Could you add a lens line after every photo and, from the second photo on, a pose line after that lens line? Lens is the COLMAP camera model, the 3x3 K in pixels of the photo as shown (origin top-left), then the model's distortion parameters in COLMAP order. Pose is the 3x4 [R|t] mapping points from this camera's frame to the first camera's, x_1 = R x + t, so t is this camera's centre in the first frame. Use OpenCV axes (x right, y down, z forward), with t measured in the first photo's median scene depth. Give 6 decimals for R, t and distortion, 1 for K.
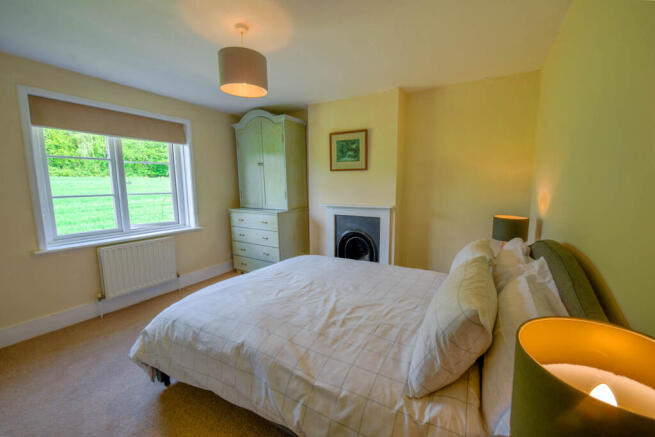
lens RADIAL K [[259.6, 0, 327.5], [0, 259.6, 218.5], [0, 0, 1]] dist [0.001259, 0.000071]
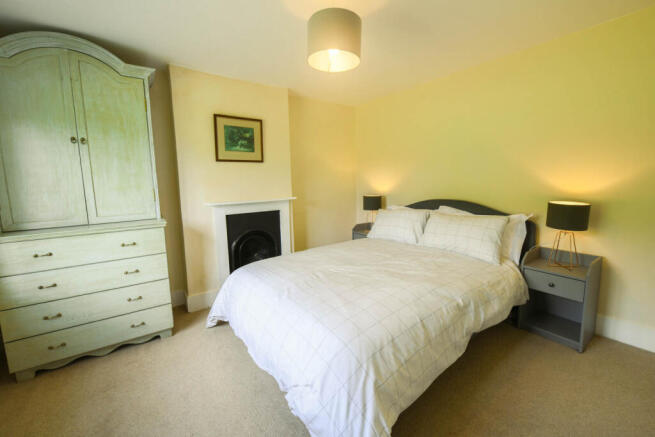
lens RADIAL K [[264.6, 0, 327.6], [0, 264.6, 209.1], [0, 0, 1]] dist [-0.000703, -0.000099]
pose [[0.410190, -0.106411, 0.905771, -0.627271], [0.141691, 0.988546, 0.051969, -0.032963], [-0.900926, 0.107022, 0.420569, 0.383439]]
